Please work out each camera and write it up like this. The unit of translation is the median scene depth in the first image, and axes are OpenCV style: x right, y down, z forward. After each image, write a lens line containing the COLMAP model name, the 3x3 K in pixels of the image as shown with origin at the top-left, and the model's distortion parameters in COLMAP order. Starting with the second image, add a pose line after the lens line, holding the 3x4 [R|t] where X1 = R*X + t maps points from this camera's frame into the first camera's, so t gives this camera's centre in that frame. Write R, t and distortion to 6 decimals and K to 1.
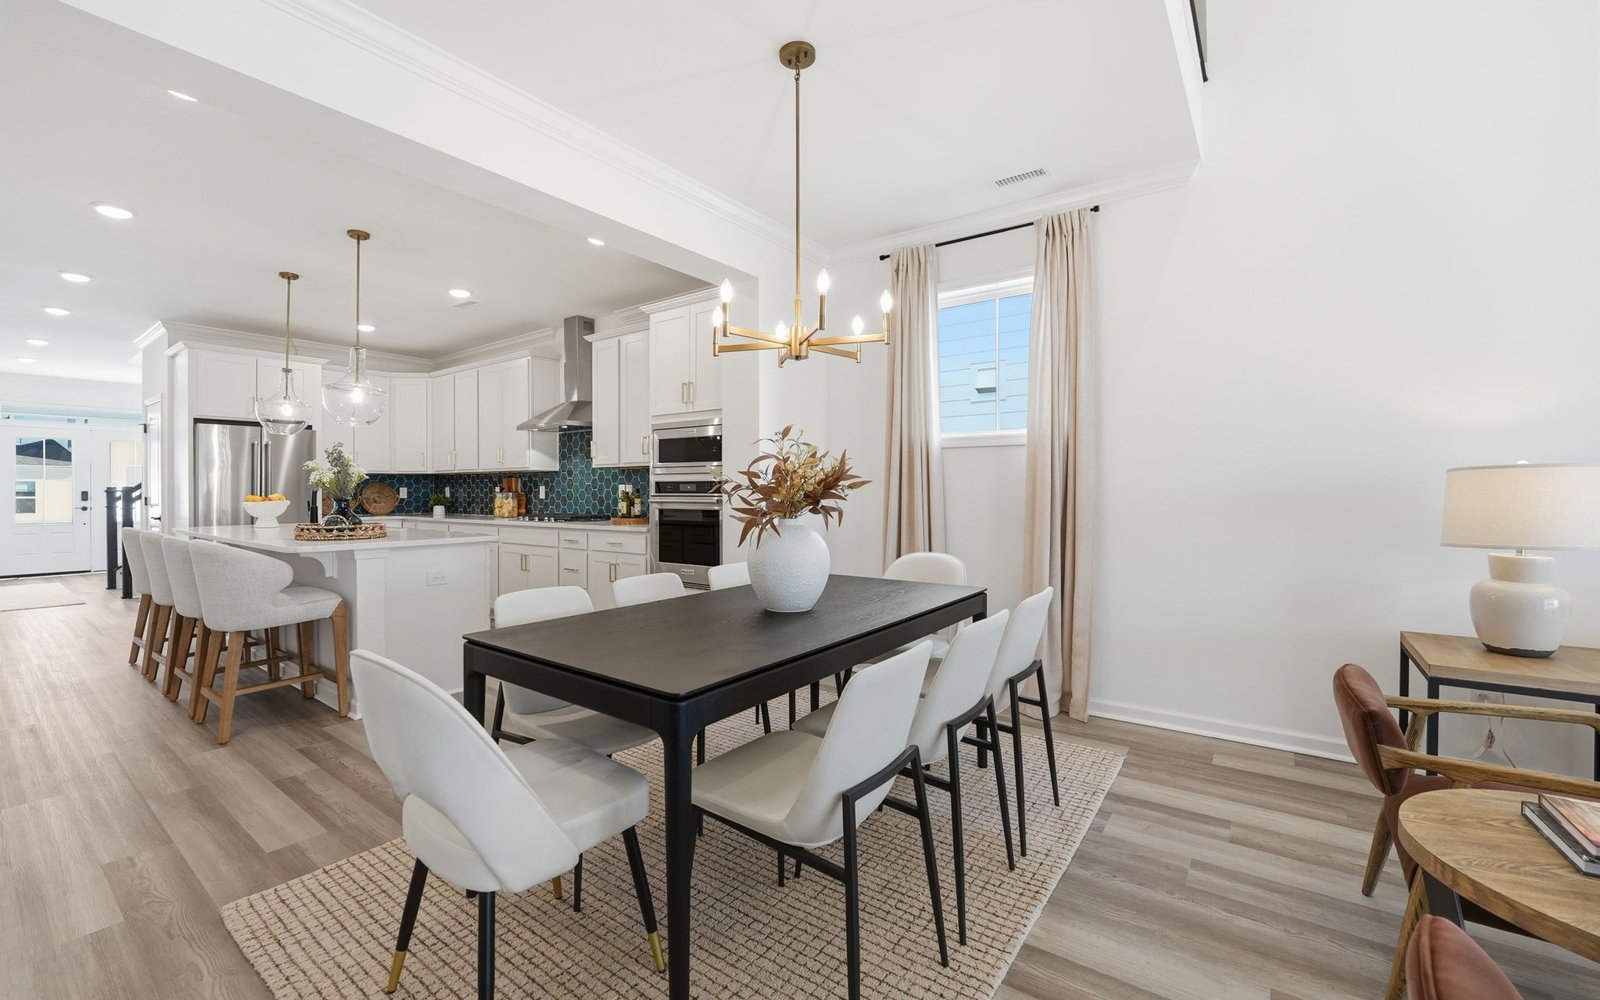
lens RADIAL K [[659.0, 0, 775.1], [0, 659.0, 493.0], [0, 0, 1]] dist [-0.020067, 0.002304]
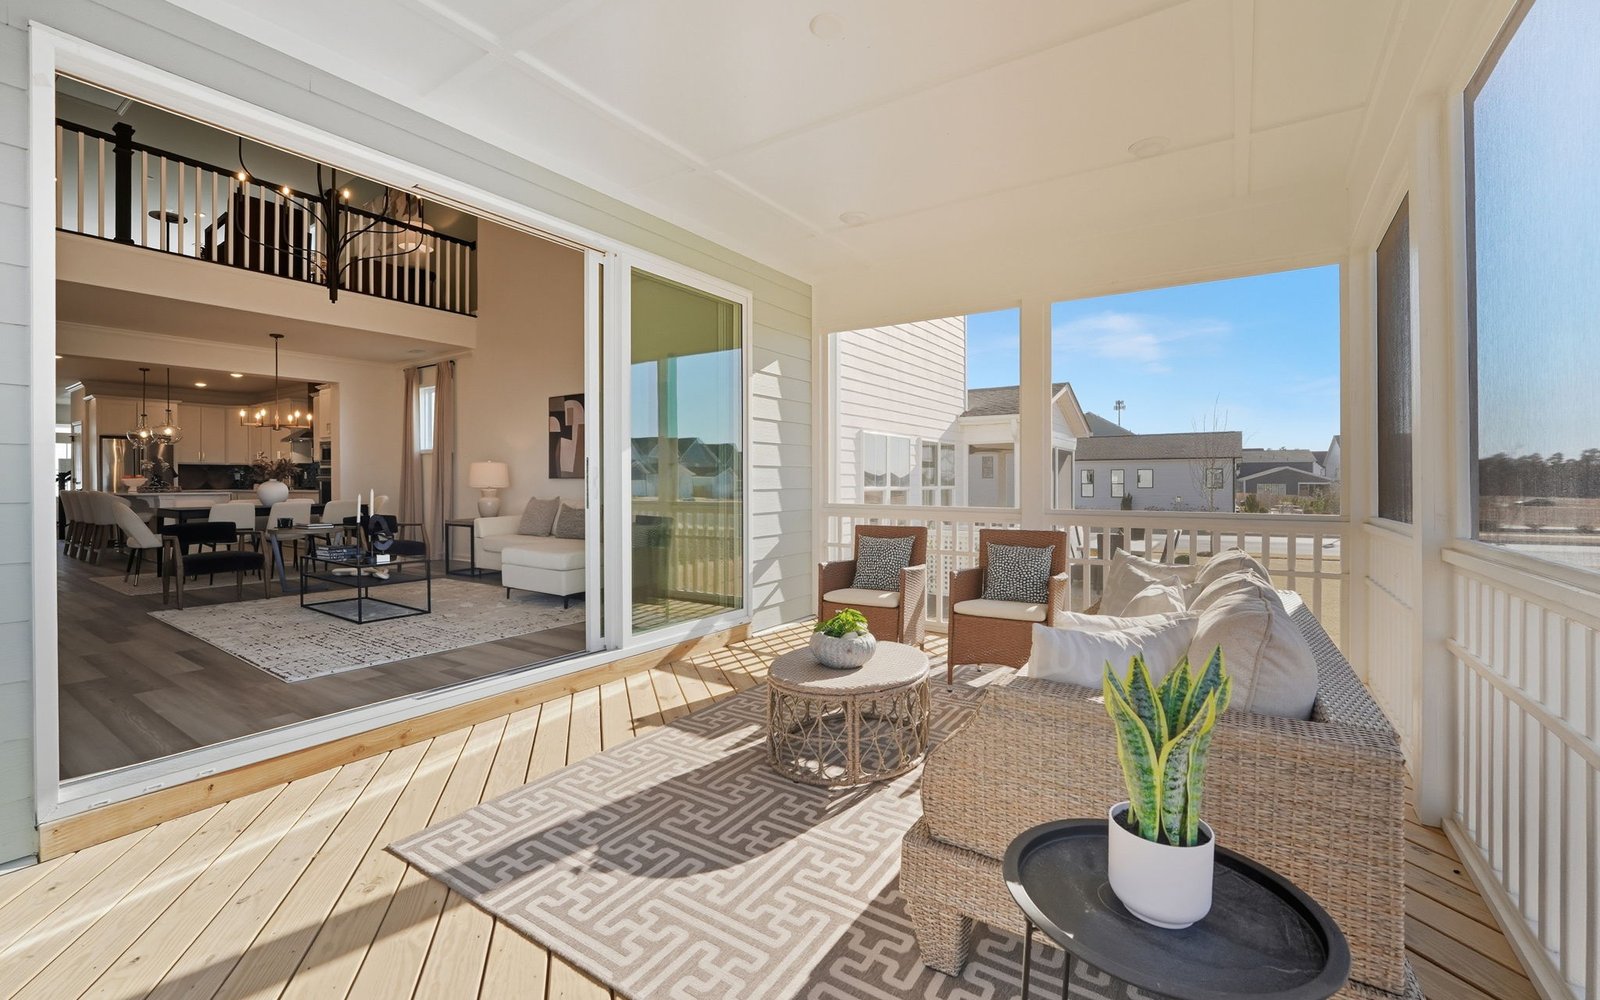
lens RADIAL K [[659.0, 0, 796.3], [0, 659.0, 488.3], [0, 0, 1]] dist [-0.020067, 0.002304]
pose [[0.997823, -0.002247, 0.065904, 0.962952], [0.001697, 0.999963, 0.008392, 0.025238], [-0.065921, -0.008262, 0.997791, -0.967905]]
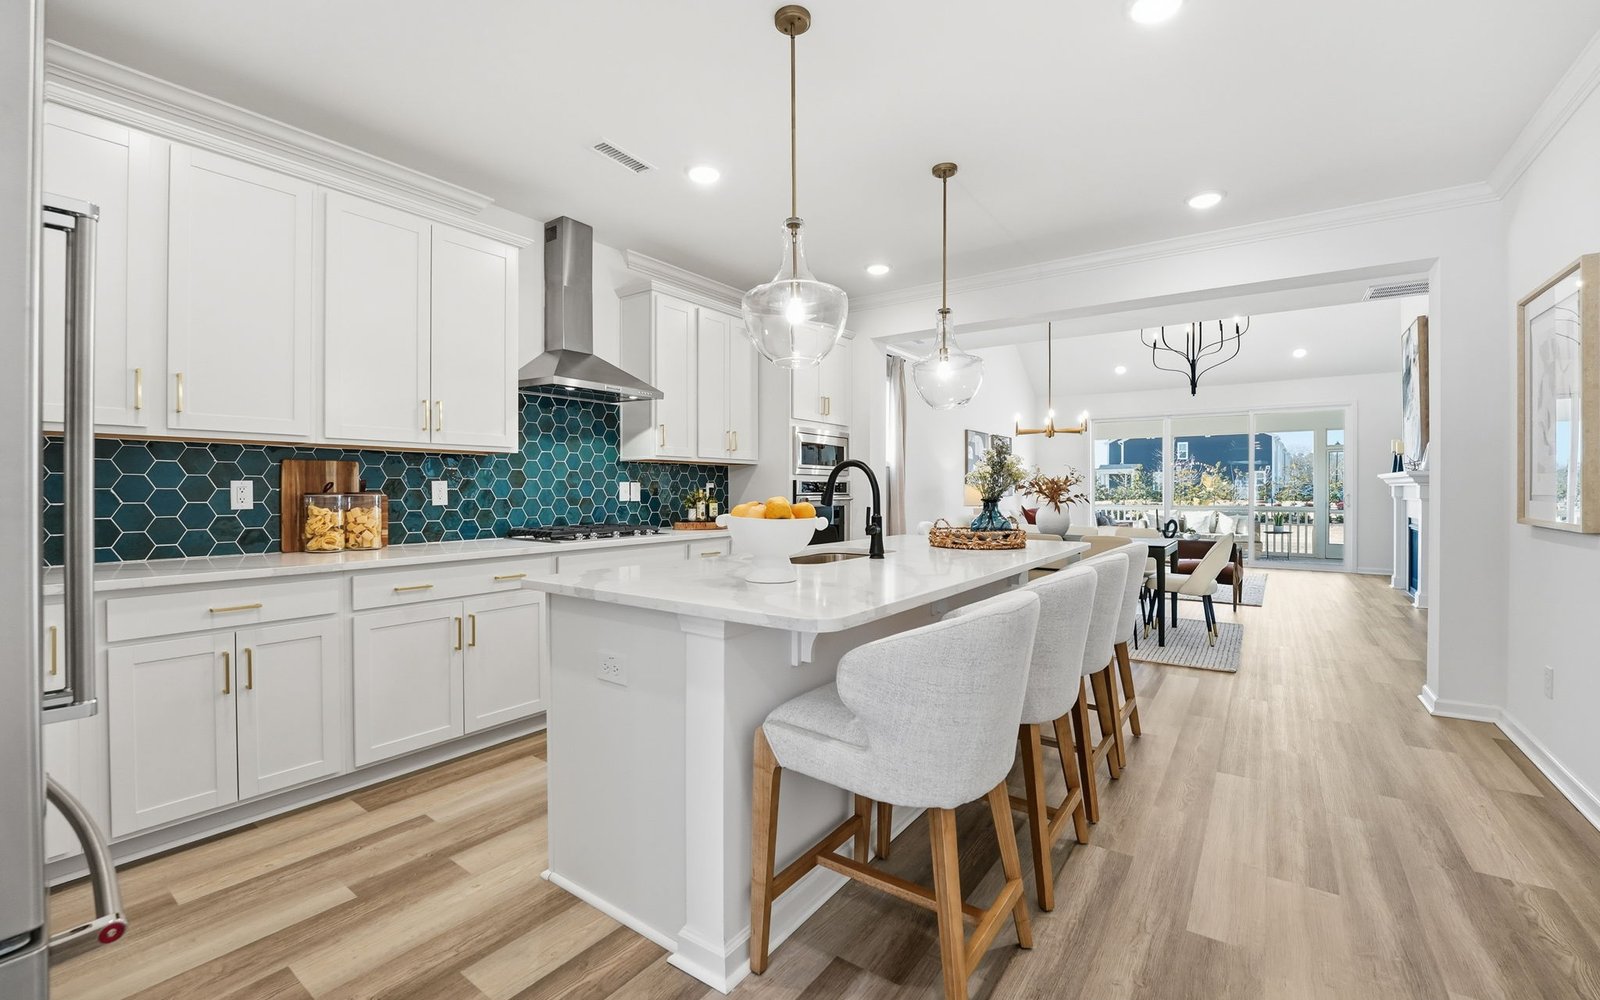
lens RADIAL K [[659.0, 0, 792.5], [0, 659.0, 494.1], [0, 0, 1]] dist [-0.020067, 0.002304]
pose [[-0.026915, -0.003833, 0.999630, -0.968836], [0.005457, 0.999977, 0.003981, -0.000959], [-0.999623, 0.005562, -0.026893, 0.813839]]
